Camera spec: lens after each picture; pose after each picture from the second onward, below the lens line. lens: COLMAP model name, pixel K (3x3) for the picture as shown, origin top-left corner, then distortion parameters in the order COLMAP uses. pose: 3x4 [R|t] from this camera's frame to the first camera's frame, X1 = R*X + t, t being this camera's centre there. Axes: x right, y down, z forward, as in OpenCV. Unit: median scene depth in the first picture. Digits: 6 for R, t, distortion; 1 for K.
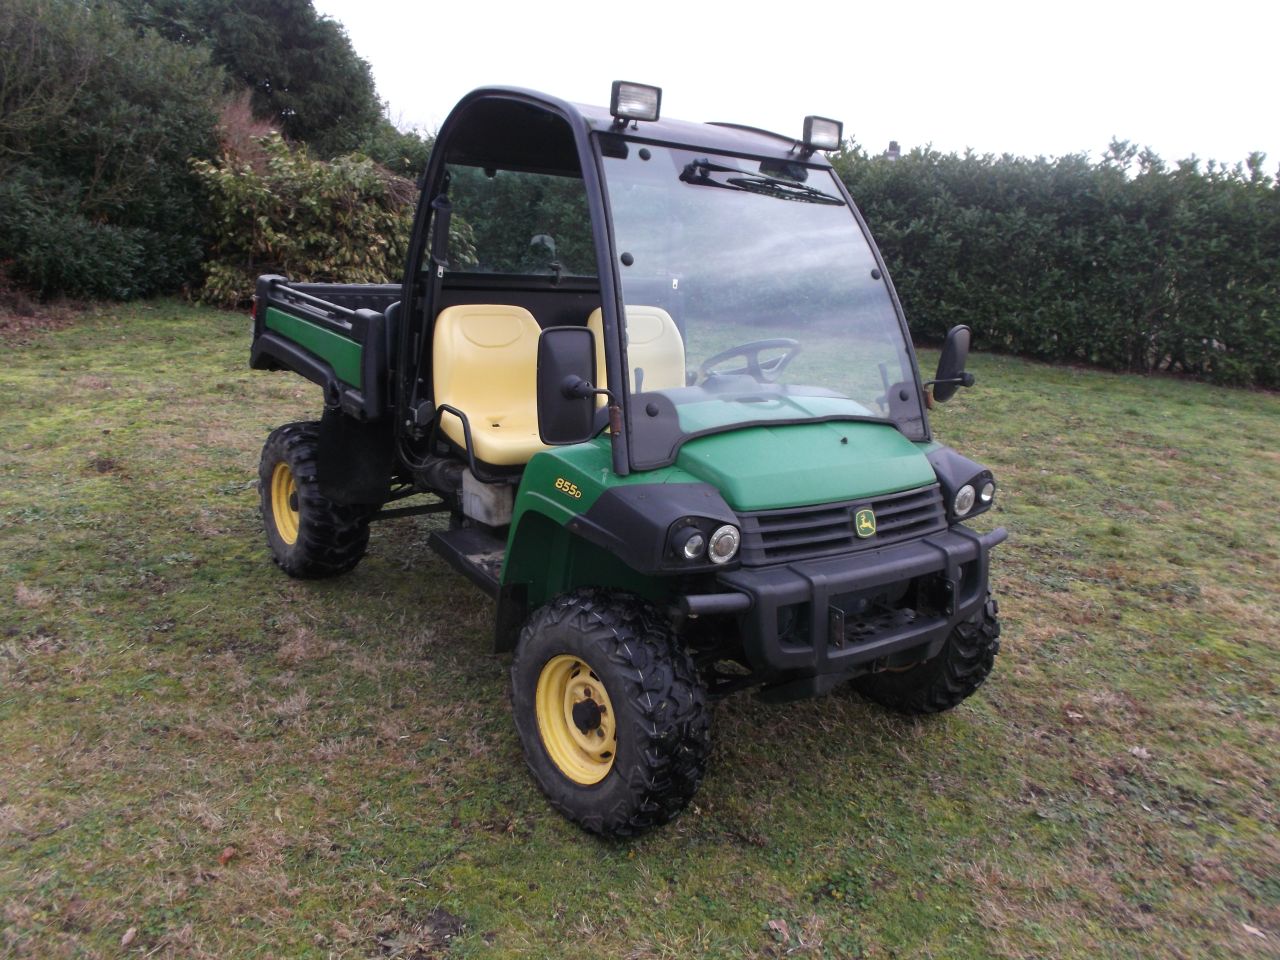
lens RADIAL K [[1029.6, 0, 634.9], [0, 1029.6, 490.2], [0, 0, 1]] dist [-0.033571, 0.004288]
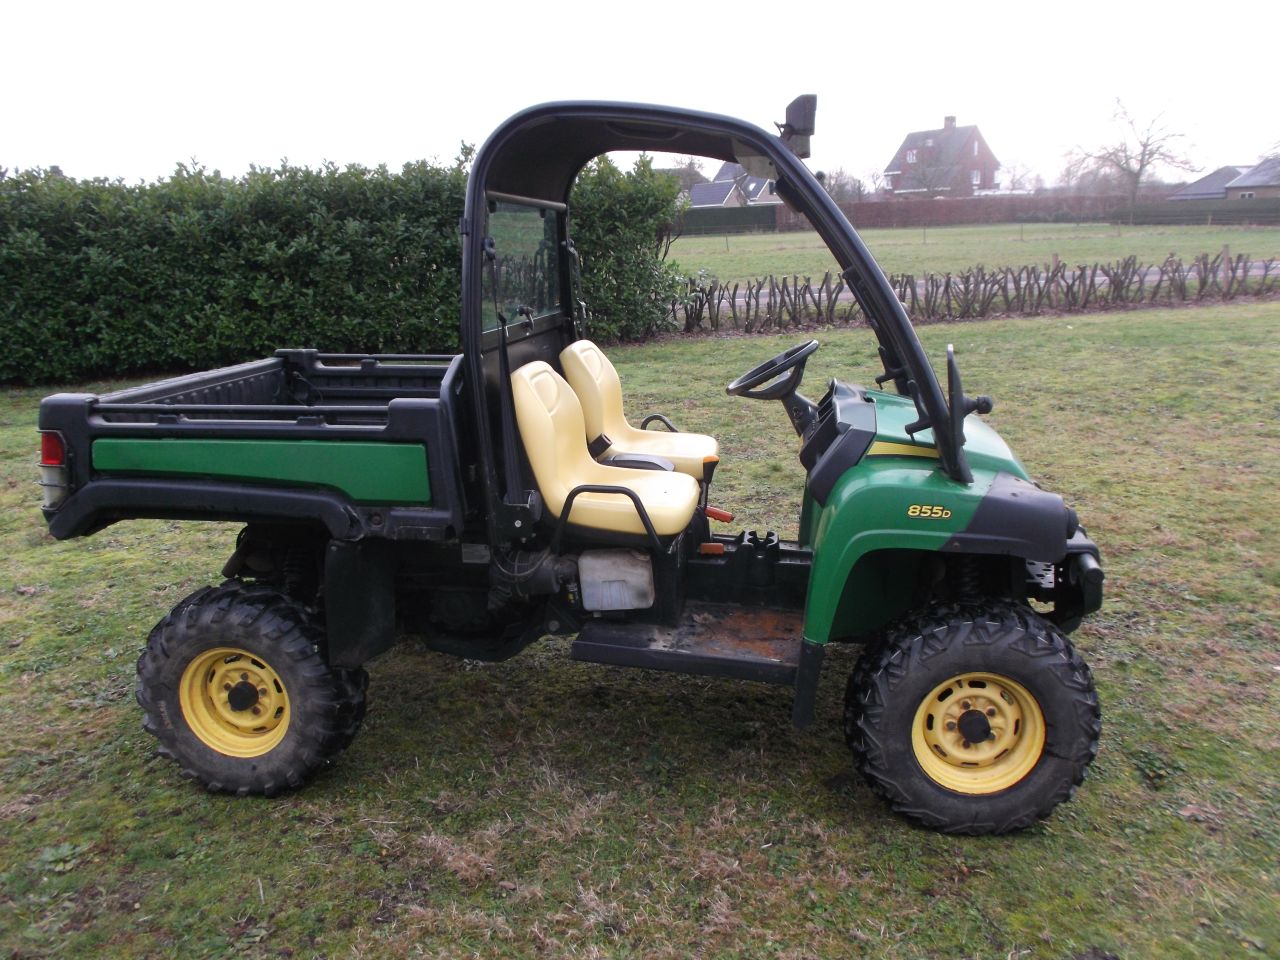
lens RADIAL K [[1029.6, 0, 639.2], [0, 1029.6, 479.2], [0, 0, 1]] dist [-0.033571, 0.004288]
pose [[0.720487, -0.256427, 0.644316, -0.186171], [0.269779, 0.959575, 0.080221, -0.038868], [-0.638840, 0.116025, 0.760540, 0.091697]]
